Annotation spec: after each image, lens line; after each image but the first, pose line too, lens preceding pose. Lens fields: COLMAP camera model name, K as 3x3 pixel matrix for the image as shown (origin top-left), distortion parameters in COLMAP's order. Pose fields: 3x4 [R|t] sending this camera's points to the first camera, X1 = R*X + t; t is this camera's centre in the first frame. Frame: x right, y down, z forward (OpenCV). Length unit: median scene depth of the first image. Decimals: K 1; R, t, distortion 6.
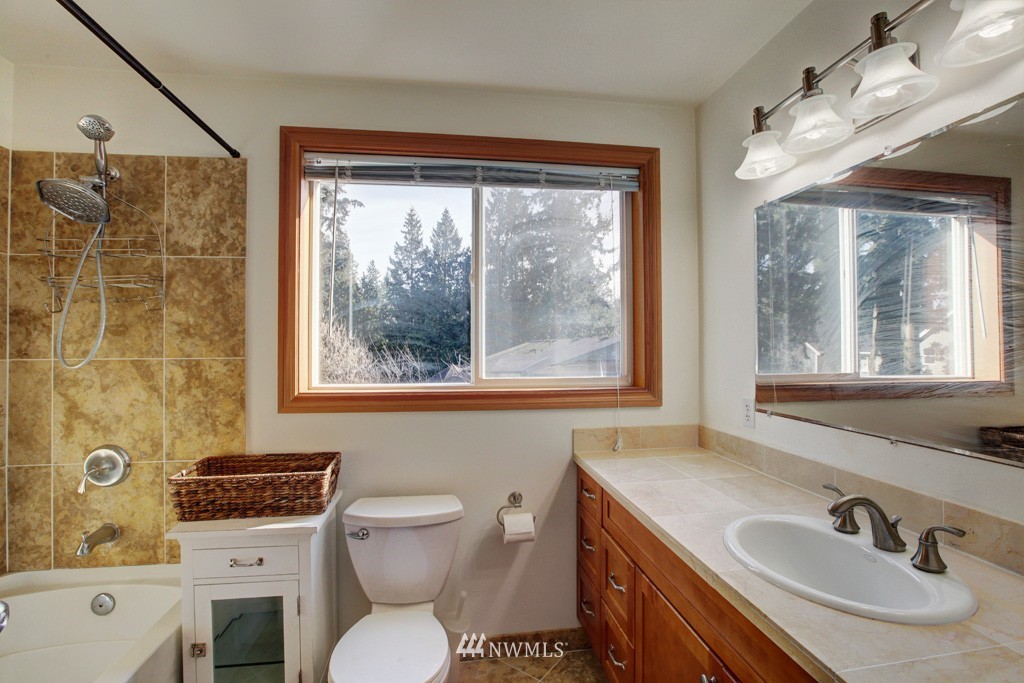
lens RADIAL K [[466.6, 0, 512.0], [0, 466.6, 341.5], [0, 0, 1]] dist [-0.030898, -0.000041]
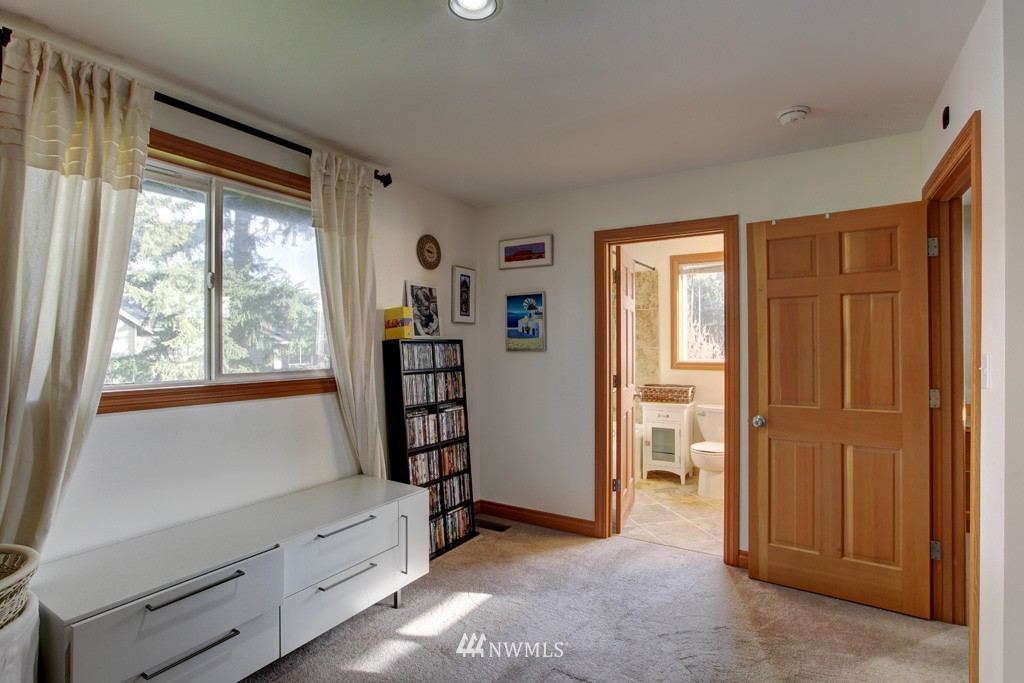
lens RADIAL K [[537.6, 0, 512.0], [0, 537.6, 341.5], [0, 0, 1]] dist [-0.002348, -0.000105]
pose [[0.777639, 0.000491, -0.628710, 0.696144], [0.005490, 0.999956, 0.007571, -0.026159], [0.628687, -0.009339, 0.777603, -1.904206]]
